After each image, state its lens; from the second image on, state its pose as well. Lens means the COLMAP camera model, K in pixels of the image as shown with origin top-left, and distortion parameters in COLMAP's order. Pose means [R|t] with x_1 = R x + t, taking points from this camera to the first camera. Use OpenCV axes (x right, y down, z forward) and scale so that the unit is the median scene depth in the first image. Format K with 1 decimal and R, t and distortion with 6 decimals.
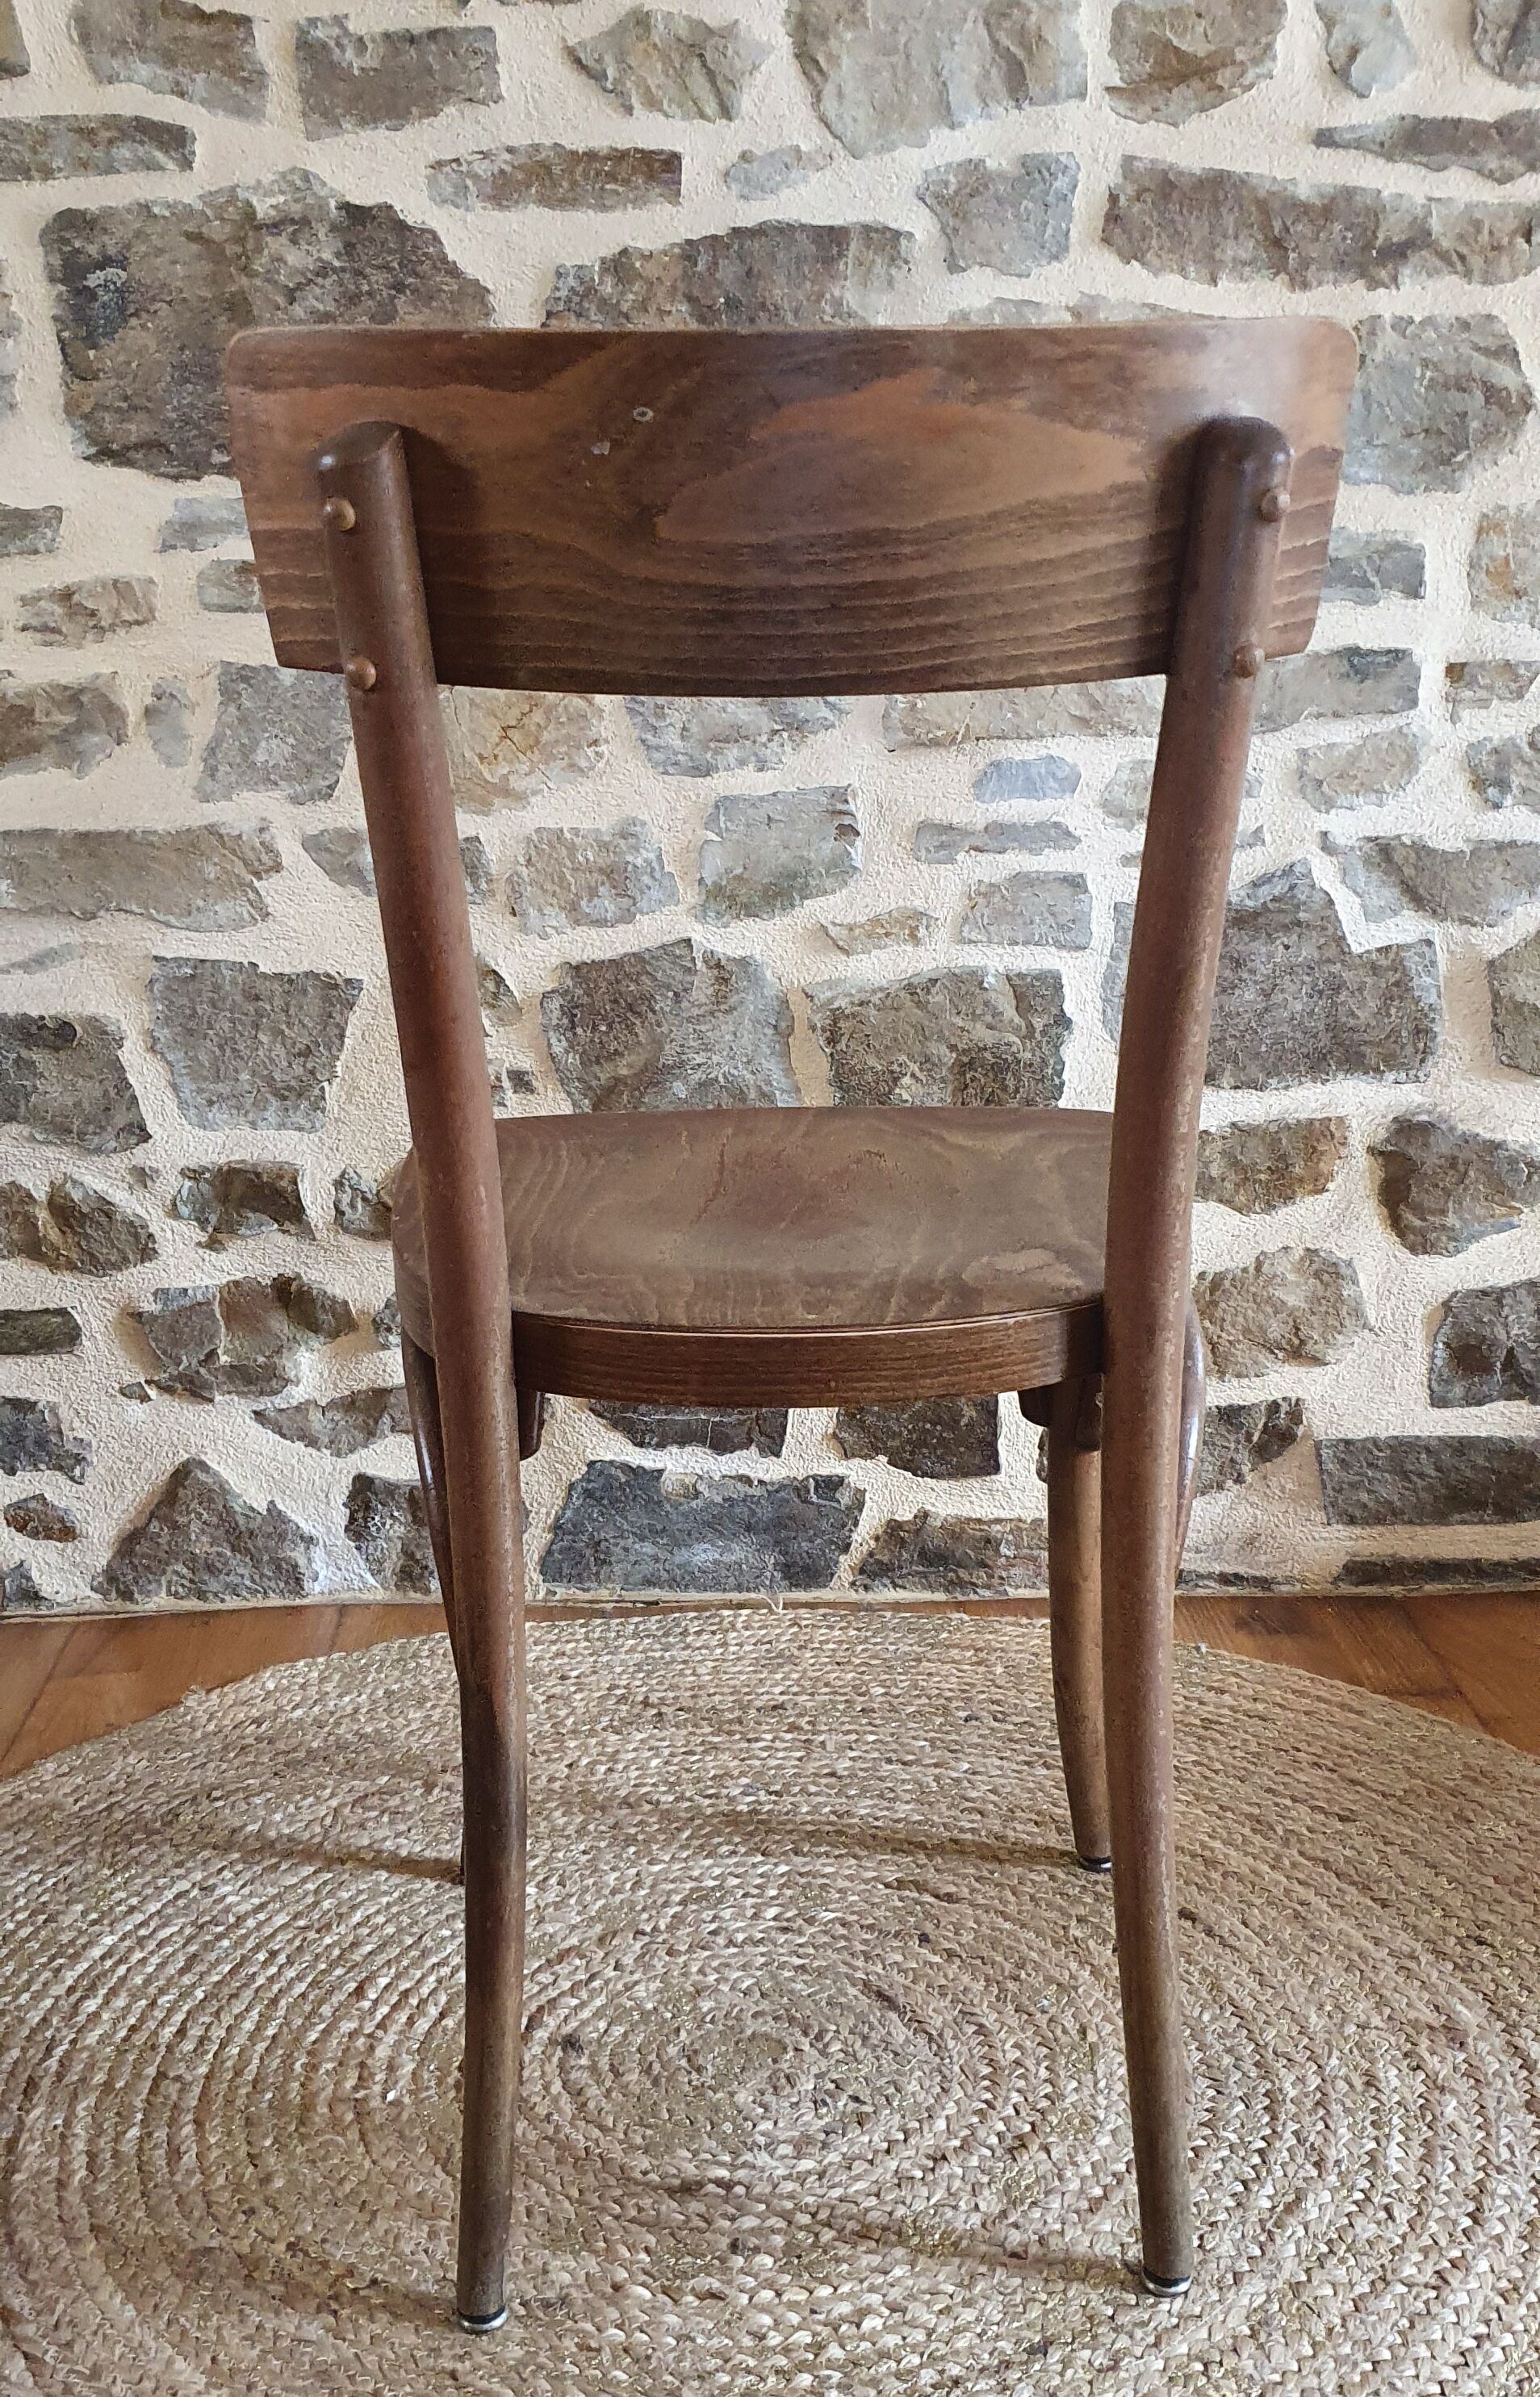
lens RADIAL K [[2620.8, 0, 795.7], [0, 2620.8, 1295.5], [0, 0, 1]] dist [0.014388, 0.000000]
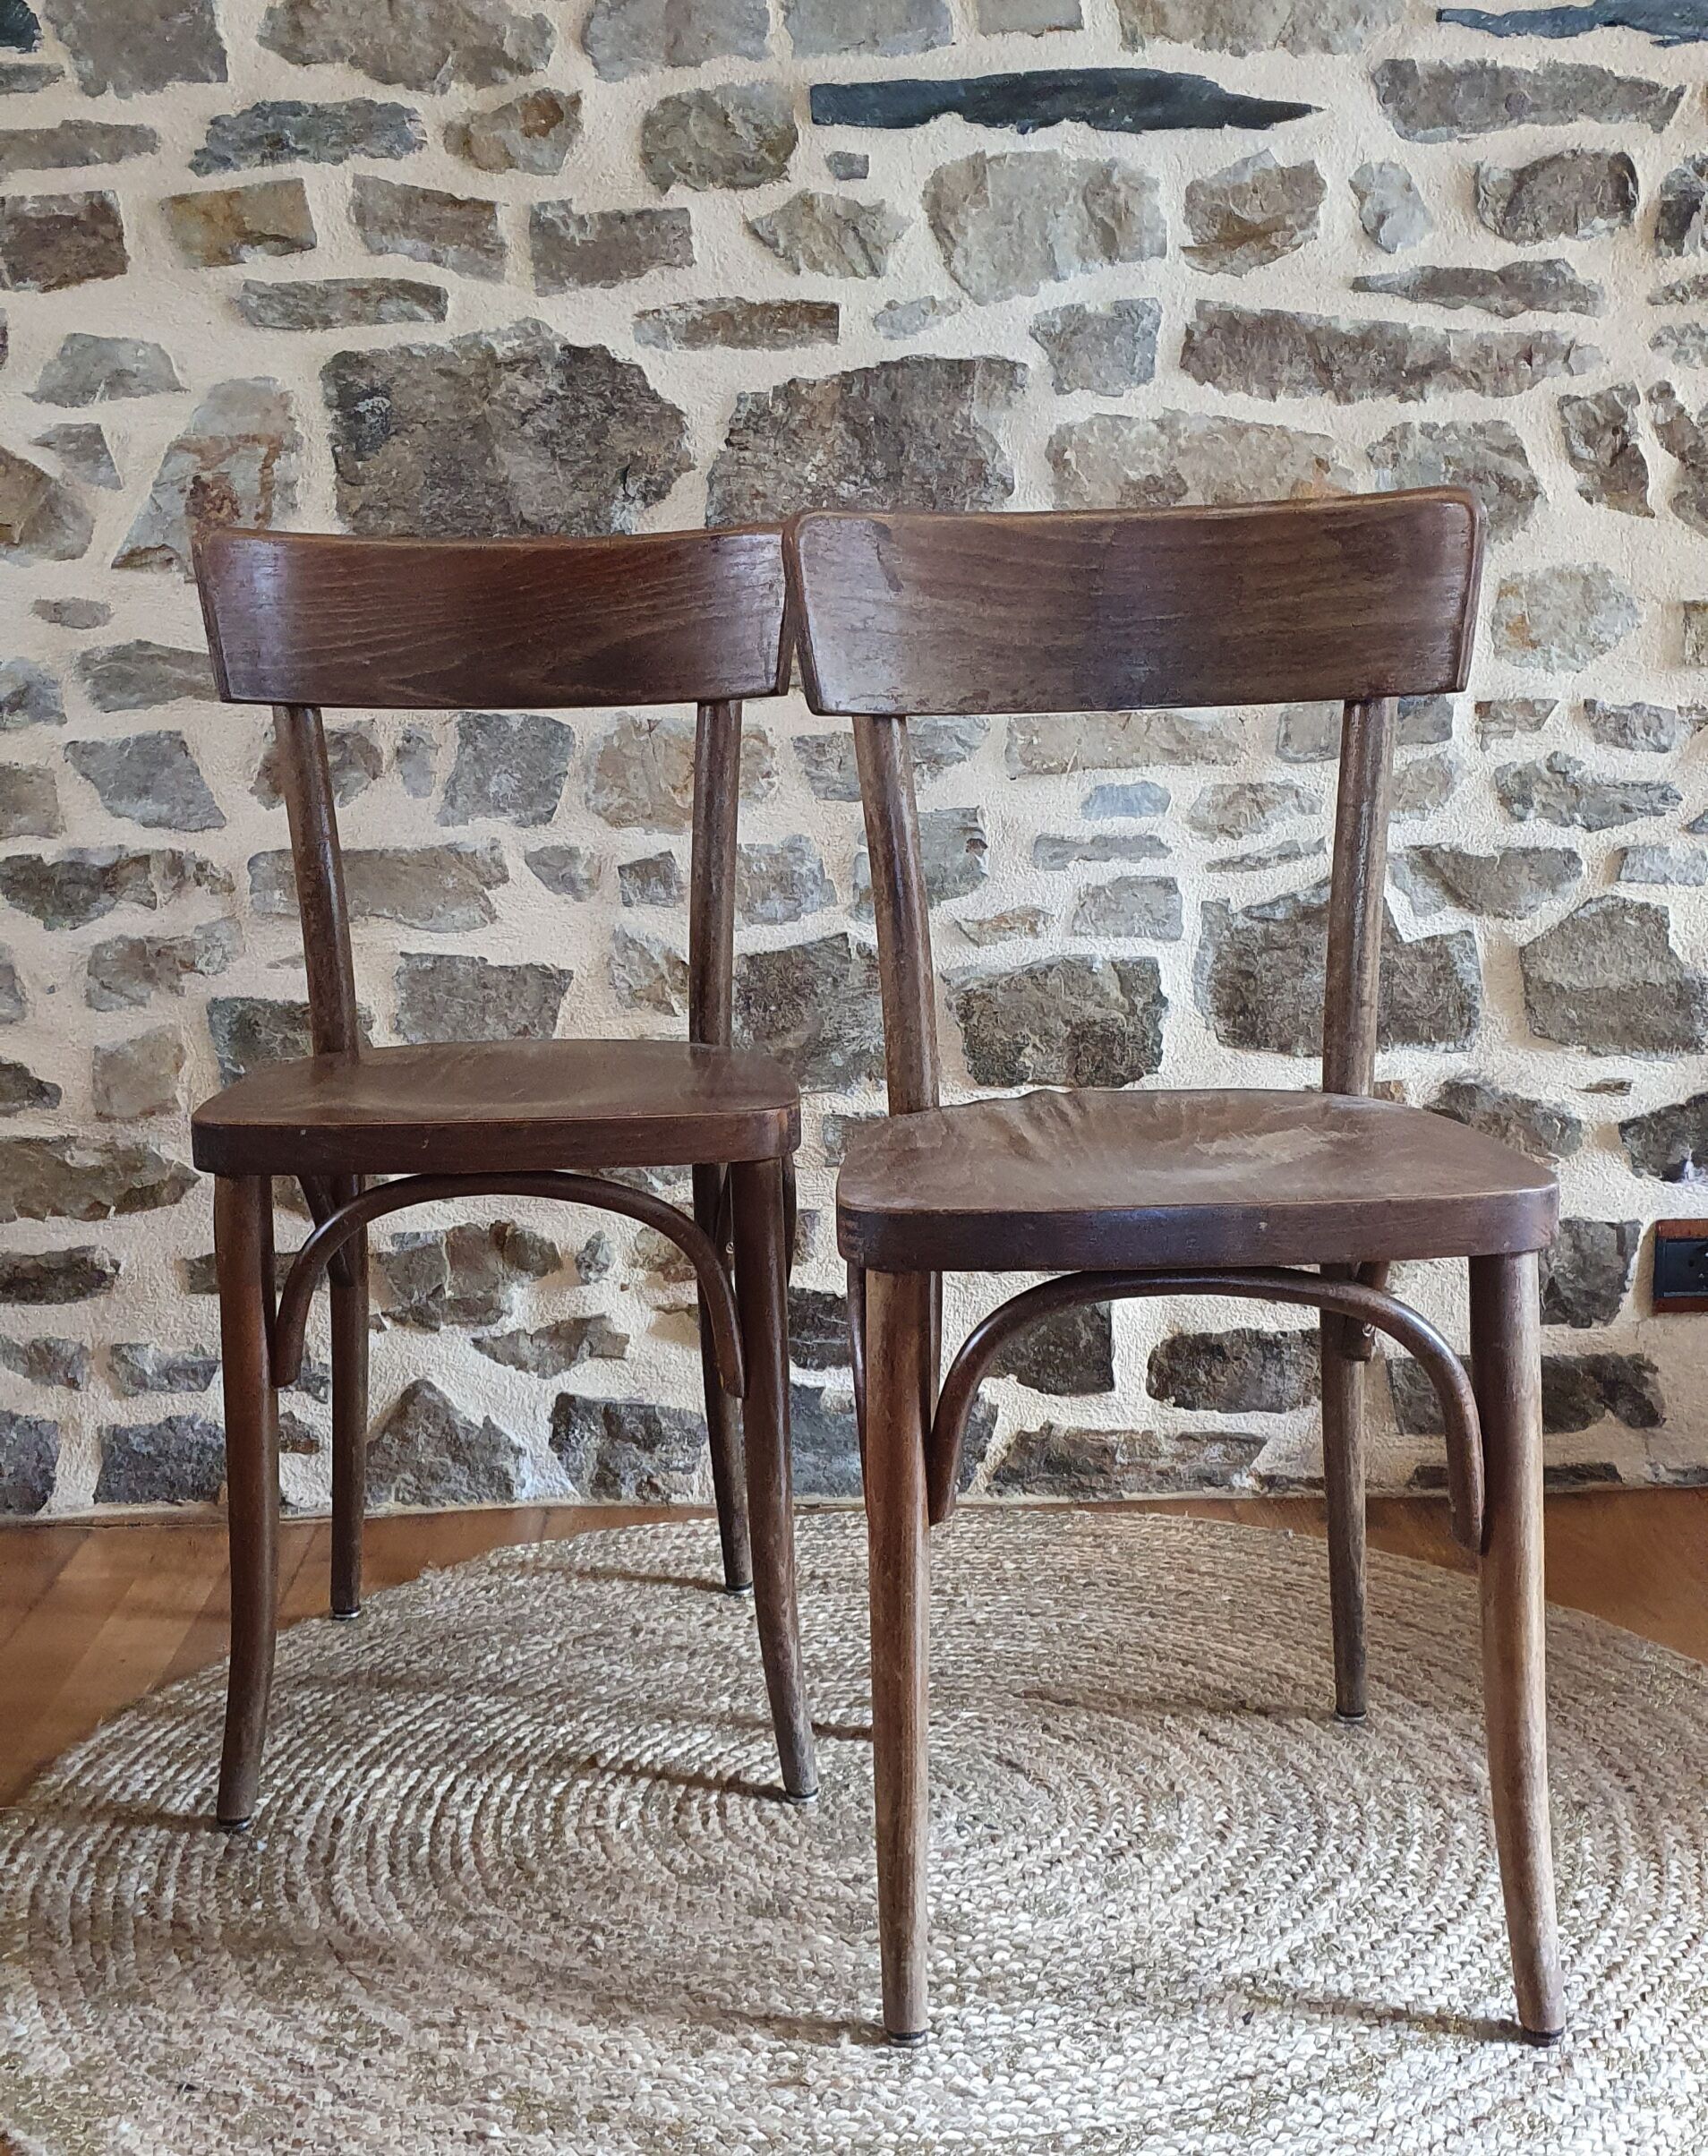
lens RADIAL K [[2959.5, 0, 897.0], [0, 2959.5, 1105.9], [0, 0, 1]] dist [0.074626, 0.000000]
pose [[0.999912, -0.006708, -0.011422, -0.002523], [0.005625, 0.995713, -0.092321, 0.071667], [0.011992, 0.092249, 0.995664, -0.361090]]
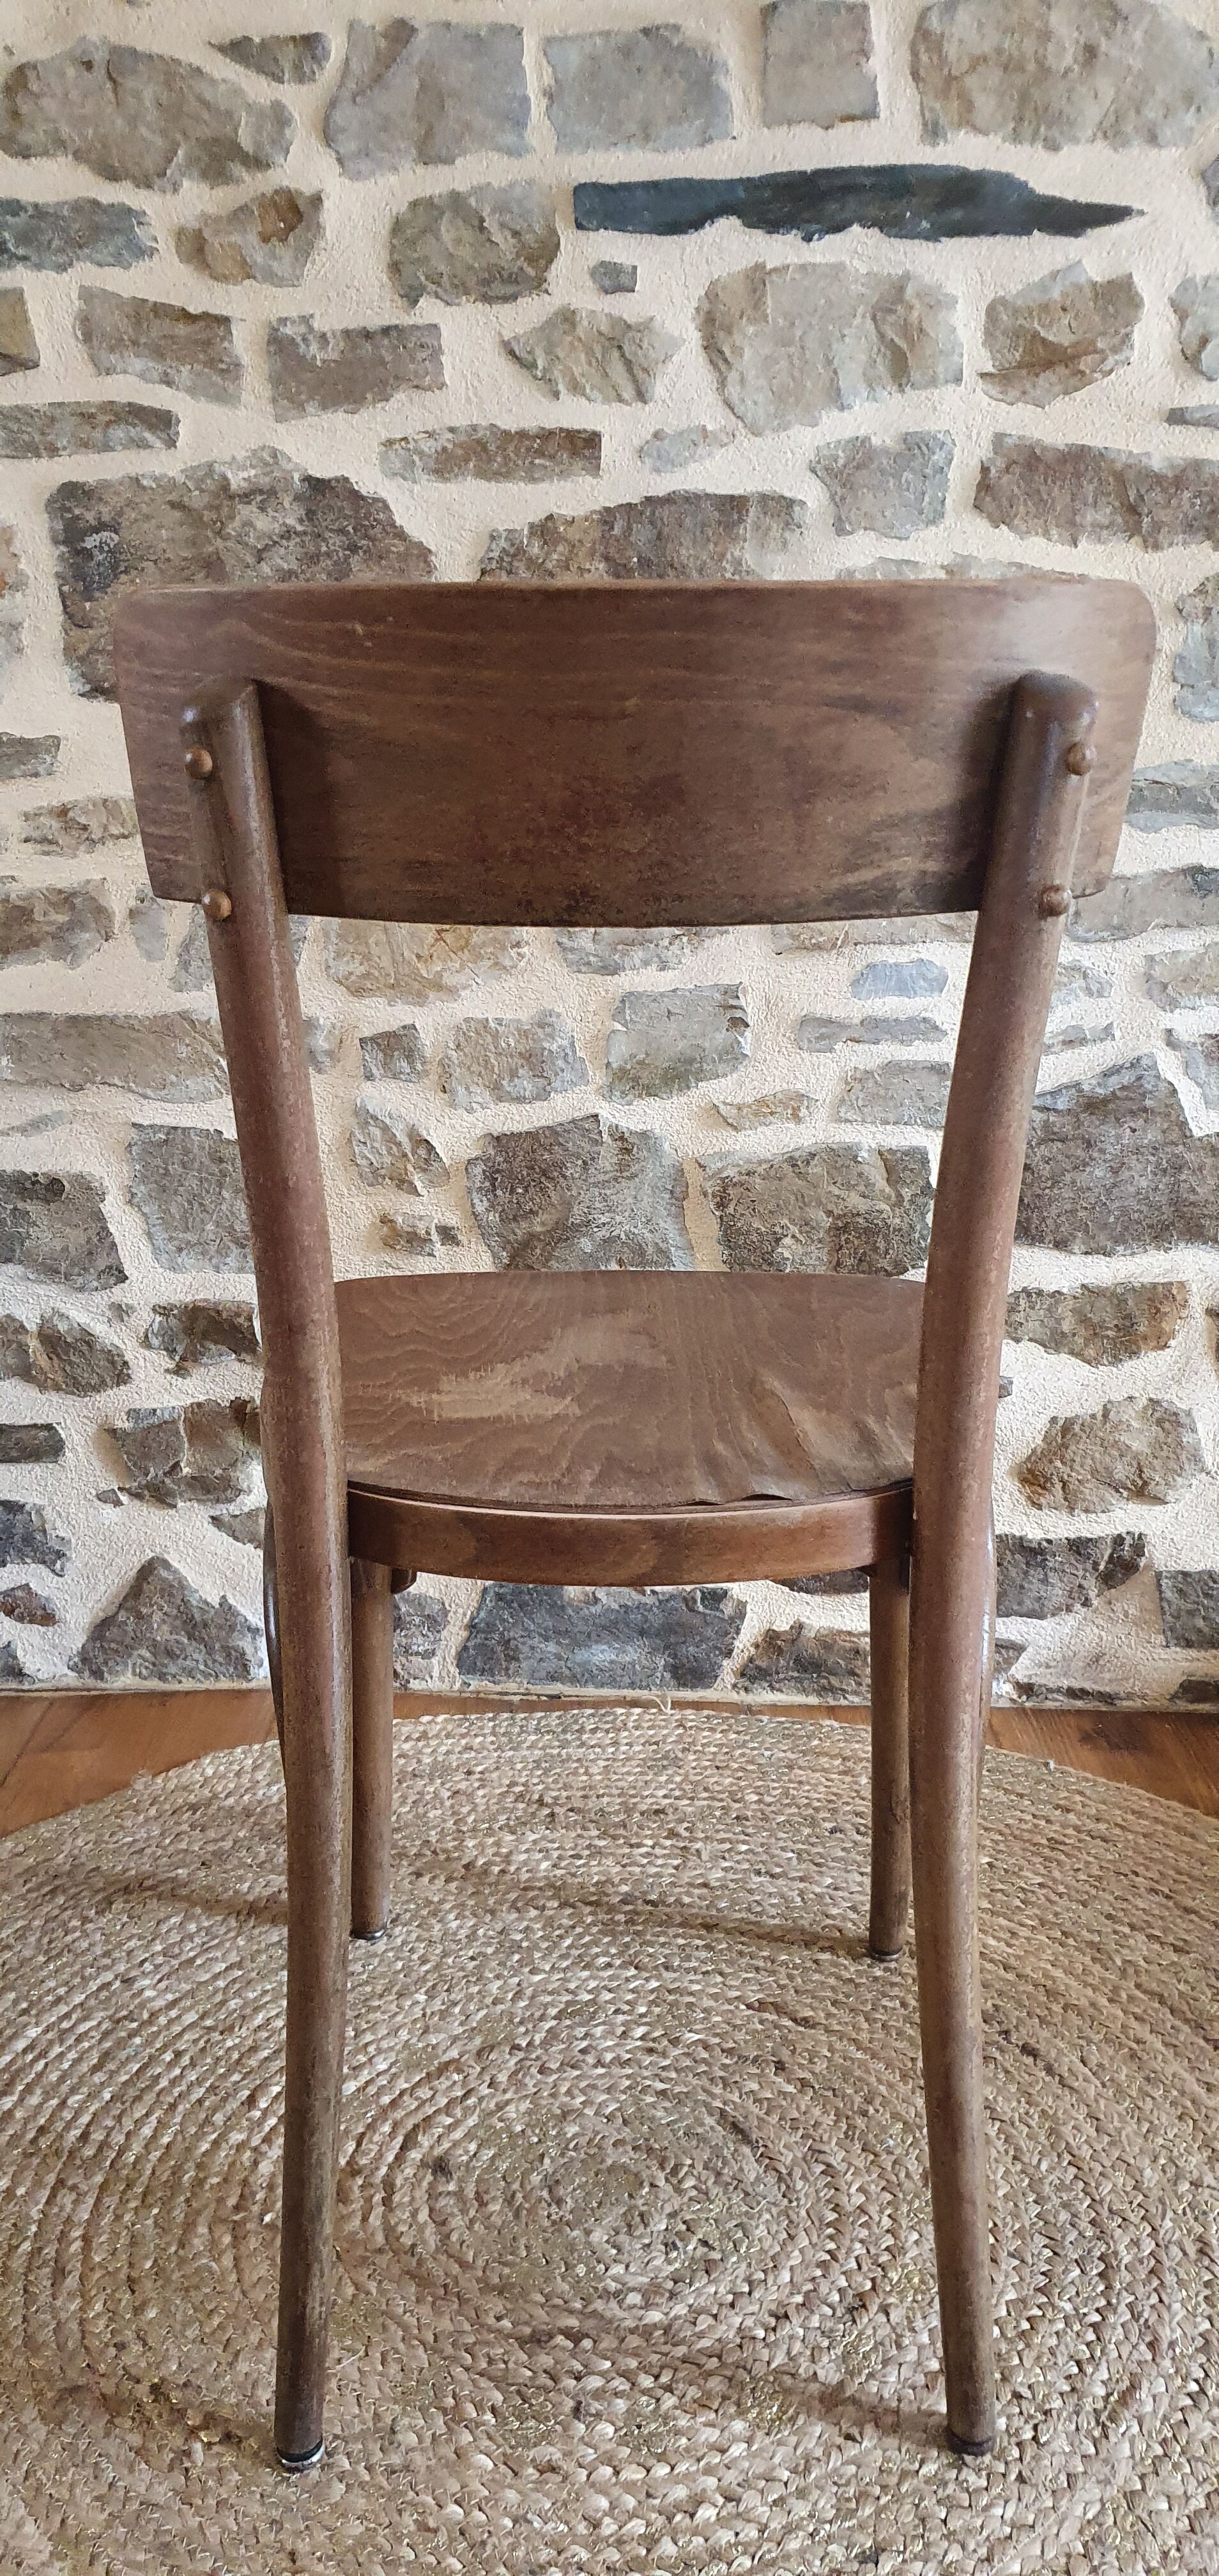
lens RADIAL K [[2088.4, 0, 605.2], [0, 2088.4, 1246.8], [0, 0, 1]] dist [0.030593, -0.049875]
pose [[0.997862, 0.019723, -0.062316, 0.021381], [-0.022553, 0.998730, -0.045050, -0.041496], [0.061349, 0.046359, 0.997039, 0.111457]]
